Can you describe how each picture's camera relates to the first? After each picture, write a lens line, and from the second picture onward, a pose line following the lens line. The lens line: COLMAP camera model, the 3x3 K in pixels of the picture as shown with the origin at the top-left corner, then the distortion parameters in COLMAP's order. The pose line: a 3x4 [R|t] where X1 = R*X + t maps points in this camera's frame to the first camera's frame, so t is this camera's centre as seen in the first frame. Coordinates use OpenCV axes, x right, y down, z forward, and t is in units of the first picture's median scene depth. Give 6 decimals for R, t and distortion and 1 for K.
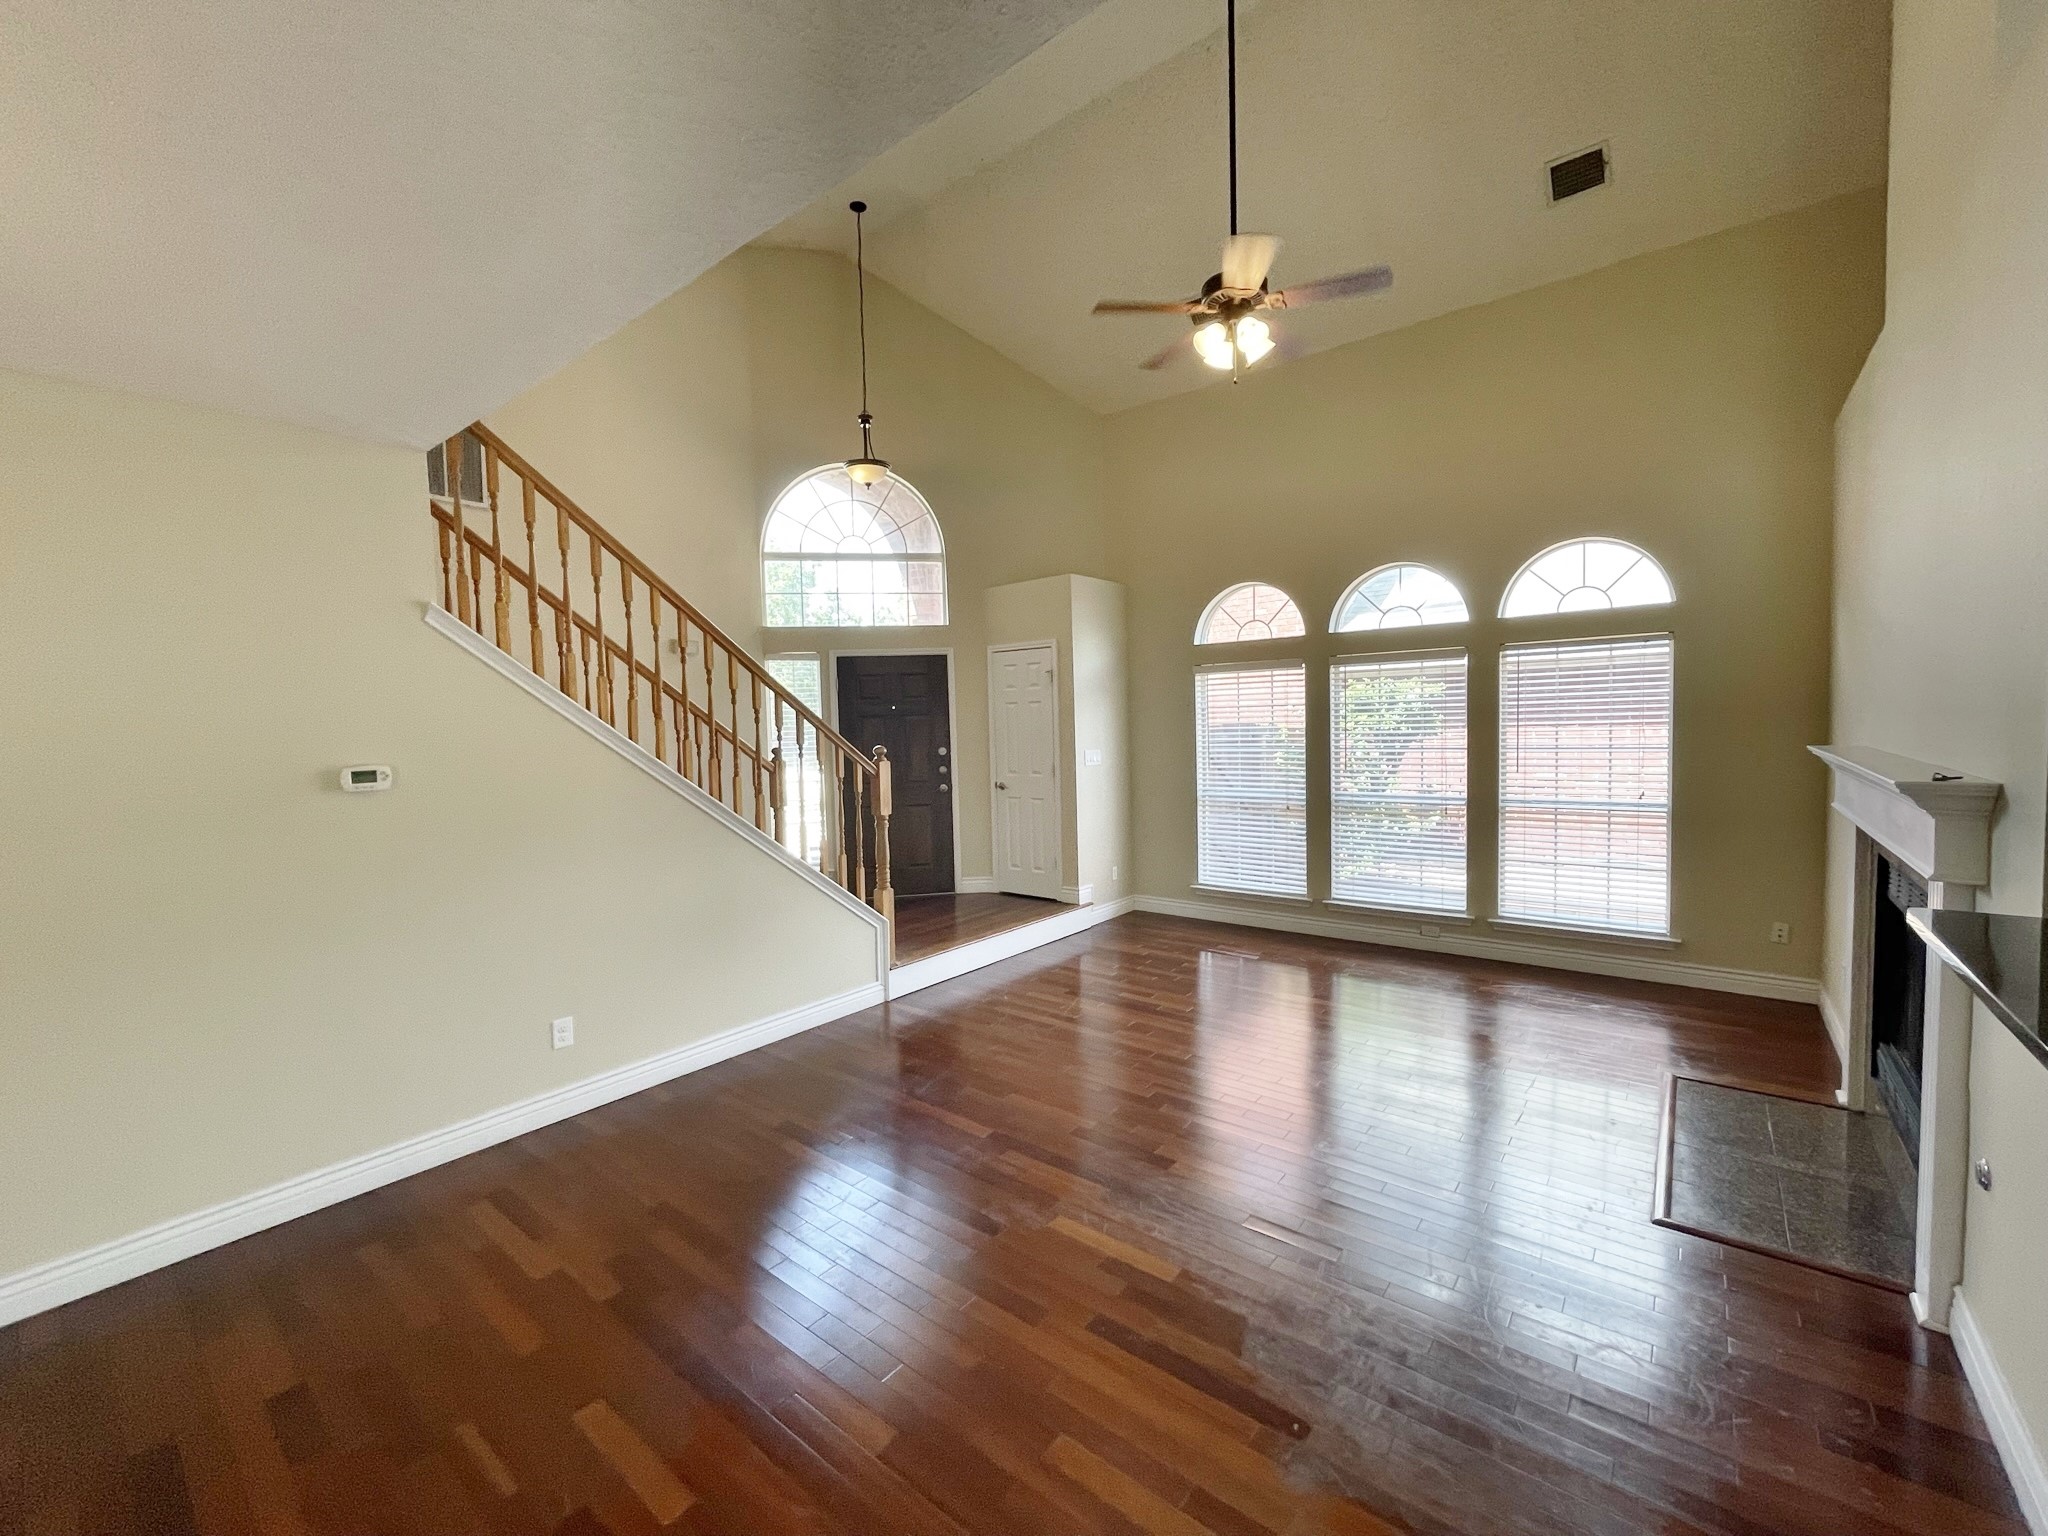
lens RADIAL K [[843.3, 0, 1016.6], [0, 843.3, 721.7], [0, 0, 1]] dist [-0.001249, -0.000158]
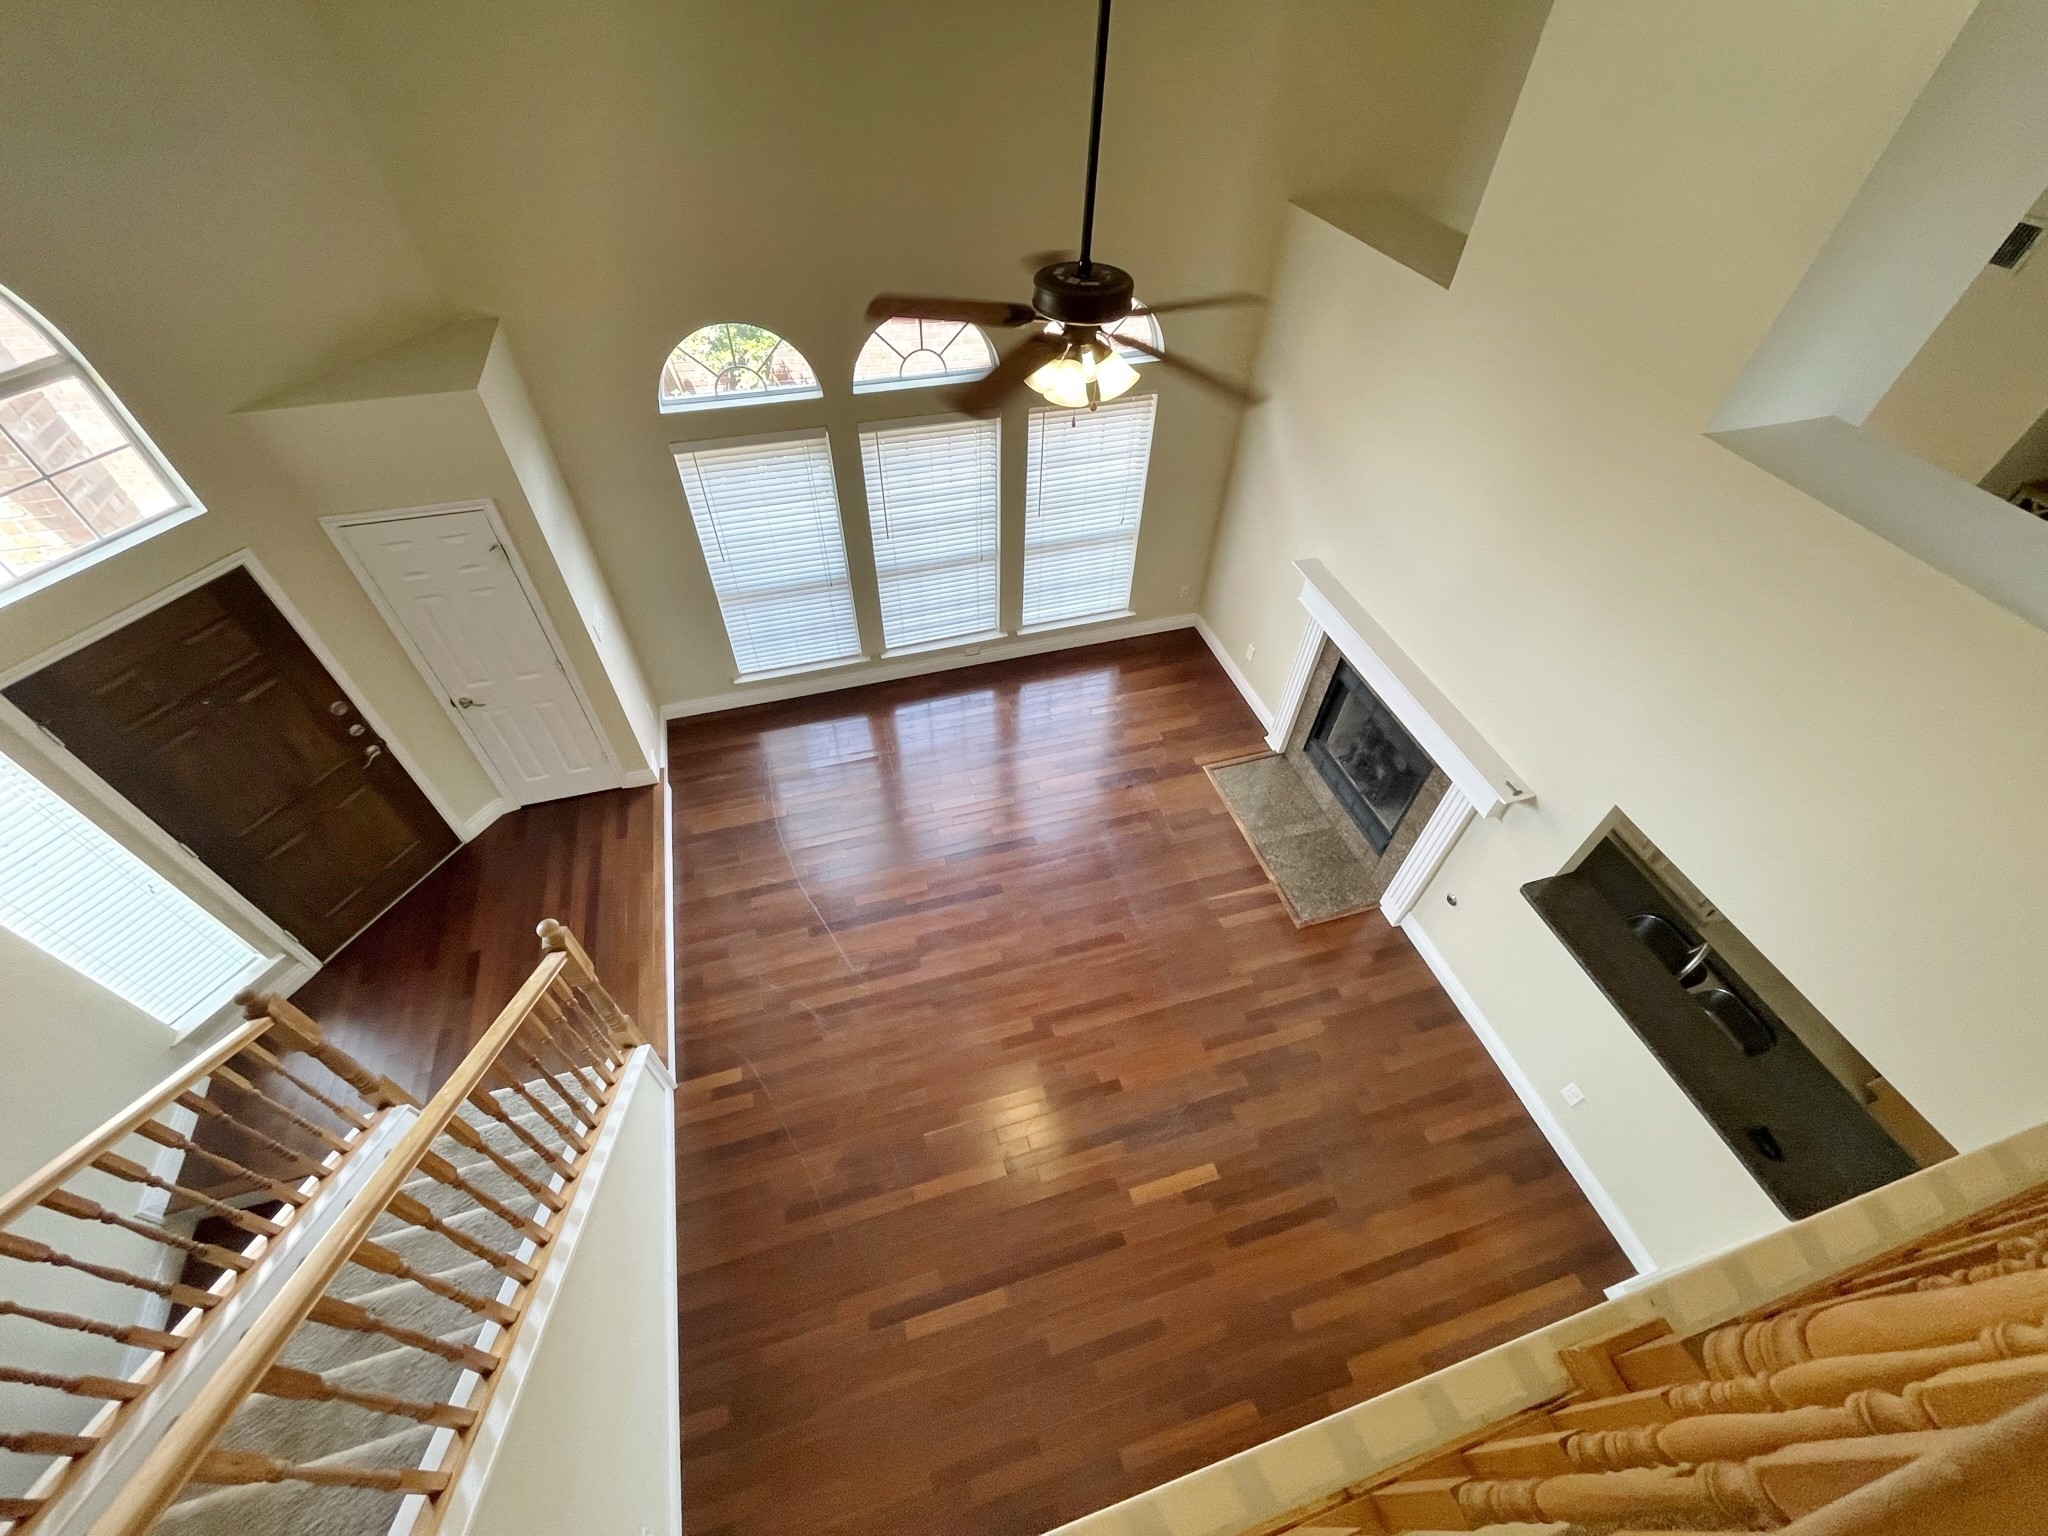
lens RADIAL K [[833.5, 0, 1024.0], [0, 833.5, 768.0], [0, 0, 1]] dist [-0.000757, 0.000089]
pose [[0.562426, -0.582657, 0.586676, -0.211261], [-0.031019, 0.694165, 0.719147, -0.428392], [-0.826266, -0.422665, 0.372343, 0.406100]]
